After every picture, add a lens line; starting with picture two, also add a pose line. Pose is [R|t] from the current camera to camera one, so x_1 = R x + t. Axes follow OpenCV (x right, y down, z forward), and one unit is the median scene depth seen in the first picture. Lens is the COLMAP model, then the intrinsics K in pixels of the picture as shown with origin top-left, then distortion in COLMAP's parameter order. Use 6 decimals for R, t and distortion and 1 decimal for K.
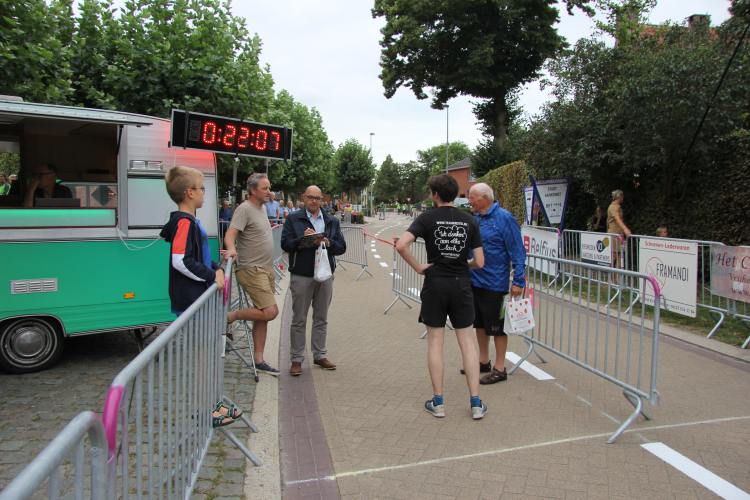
lens RADIAL K [[711.3, 0, 375.0], [0, 711.3, 250.0], [0, 0, 1]] dist [-0.000895, -0.005804]
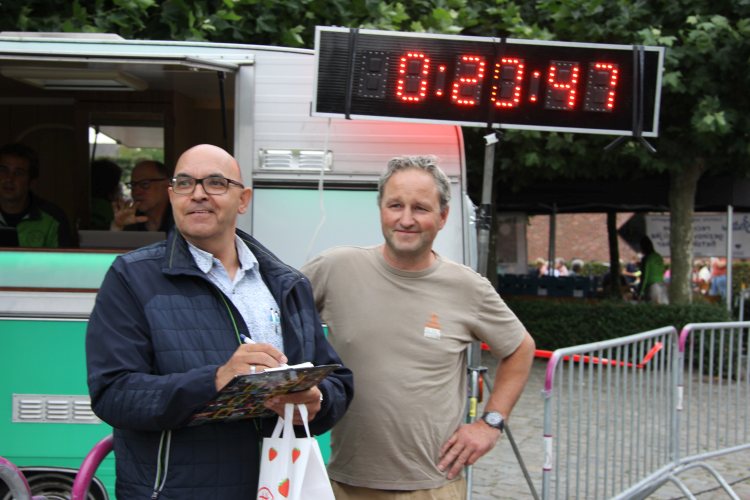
lens RADIAL K [[1128.0, 0, 375.0], [0, 1128.0, 250.0], [0, 0, 1]] dist [0.086408, 0.600691]
pose [[0.760799, 0.025906, -0.648471, 0.180053], [-0.051427, 0.998467, -0.020448, -0.049138], [0.646947, 0.048906, 0.760965, 0.487754]]
